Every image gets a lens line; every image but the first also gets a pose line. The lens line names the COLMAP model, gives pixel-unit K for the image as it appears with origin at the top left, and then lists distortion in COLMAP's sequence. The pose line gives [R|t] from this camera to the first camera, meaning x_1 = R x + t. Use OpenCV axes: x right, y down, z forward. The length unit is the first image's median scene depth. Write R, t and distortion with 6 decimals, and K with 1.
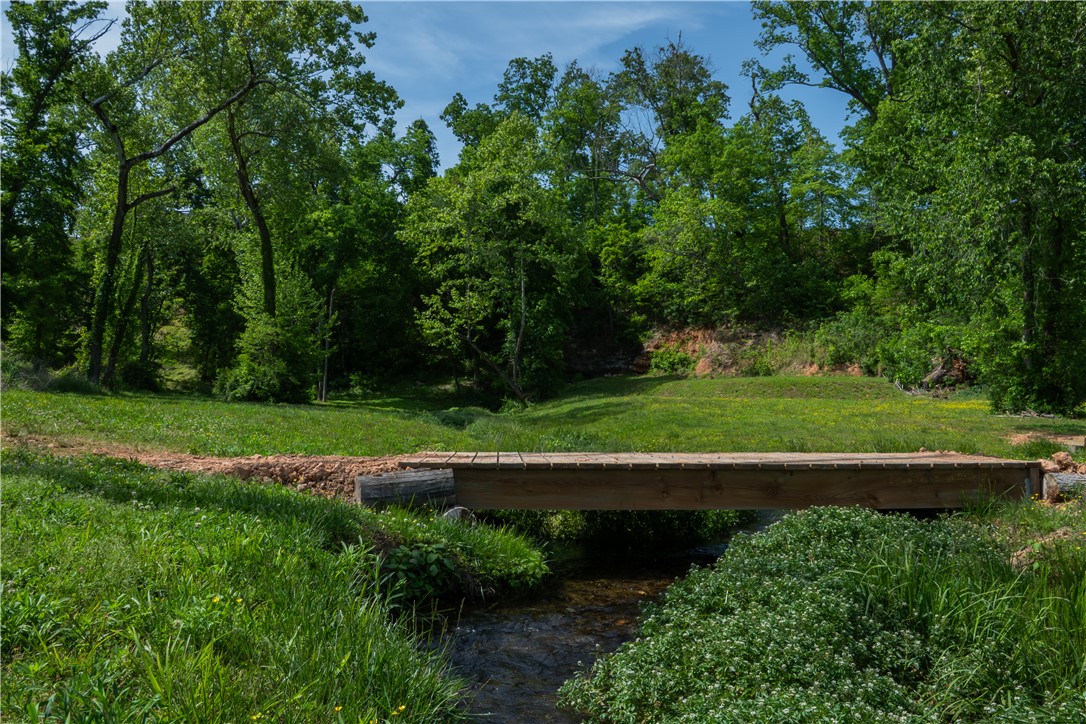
lens RADIAL K [[848.2, 0, 540.1], [0, 848.2, 368.4], [0, 0, 1]] dist [-0.106567, 0.106566]
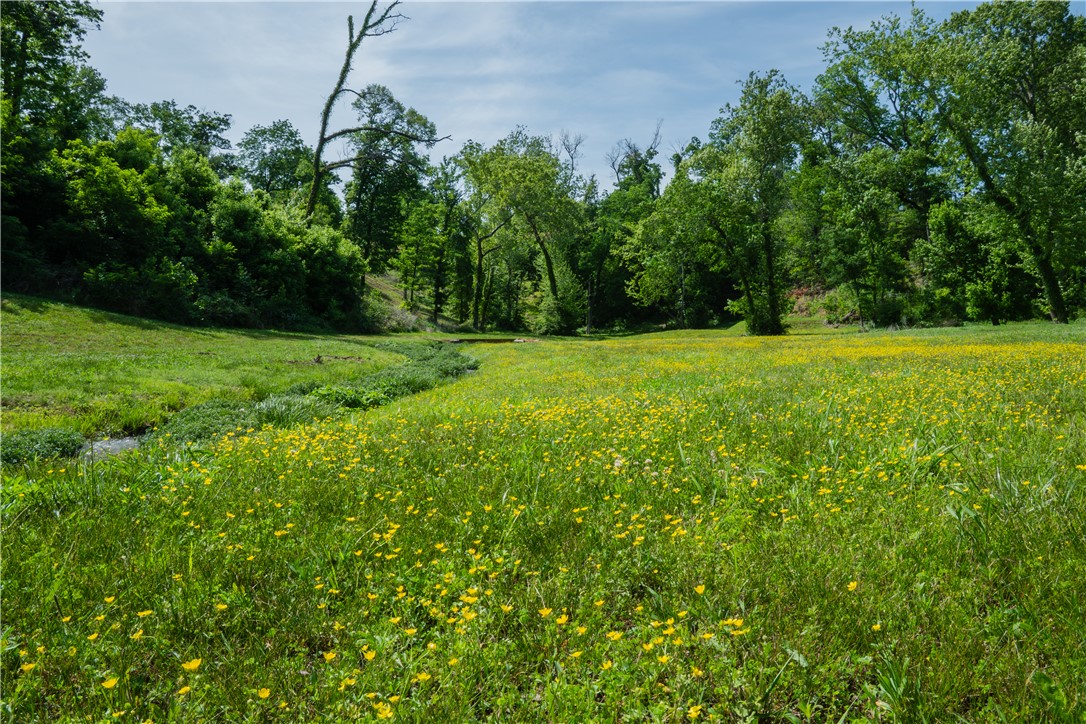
lens RADIAL K [[839.0, 0, 546.7], [0, 839.0, 368.3], [0, 0, 1]] dist [-0.116615, 0.148328]
pose [[0.881805, 0.004034, -0.471596, 0.646000], [0.031741, 0.997189, 0.067879, -0.020926], [0.470544, -0.074825, 0.879198, -0.852687]]
